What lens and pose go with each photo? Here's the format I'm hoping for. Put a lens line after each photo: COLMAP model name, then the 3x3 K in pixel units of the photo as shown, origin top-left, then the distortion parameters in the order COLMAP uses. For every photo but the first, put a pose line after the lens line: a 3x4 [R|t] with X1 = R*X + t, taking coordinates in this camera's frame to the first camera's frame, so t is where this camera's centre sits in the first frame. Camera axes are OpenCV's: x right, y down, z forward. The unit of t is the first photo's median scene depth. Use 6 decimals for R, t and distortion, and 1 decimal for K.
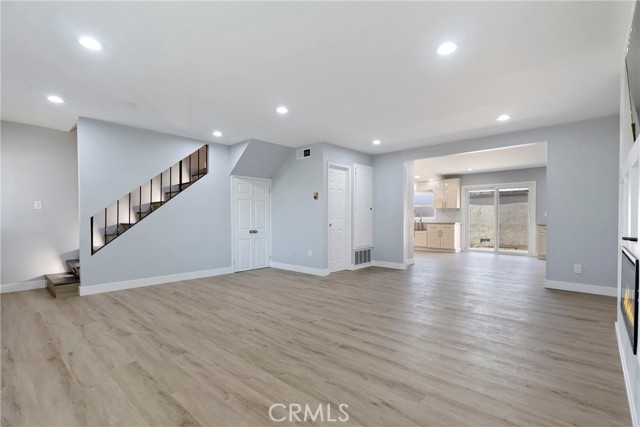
lens RADIAL K [[296.9, 0, 317.6], [0, 296.9, 218.8], [0, 0, 1]] dist [-0.003905, 0.002164]
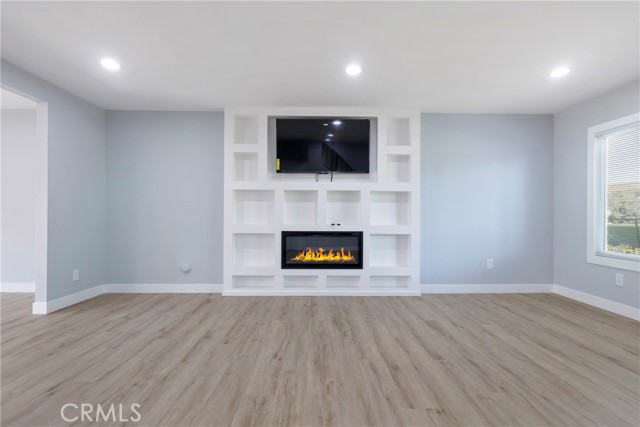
lens RADIAL K [[296.9, 0, 317.2], [0, 296.9, 214.9], [0, 0, 1]] dist [-0.003905, 0.002164]
pose [[-0.683909, -0.002339, 0.729563, -0.281801], [-0.000864, 0.999997, 0.002396, -0.004567], [-0.729566, 0.001008, -0.683909, 1.665040]]
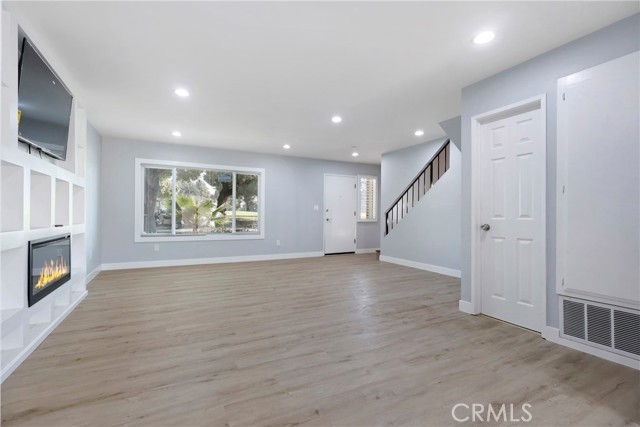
lens RADIAL K [[296.9, 0, 325.7], [0, 296.9, 213.8], [0, 0, 1]] dist [-0.003905, 0.002164]
pose [[-0.326410, -0.001751, -0.945227, 1.346056], [-0.007475, 0.999972, 0.000729, -0.007502], [0.945199, 0.007304, -0.326414, 1.845792]]
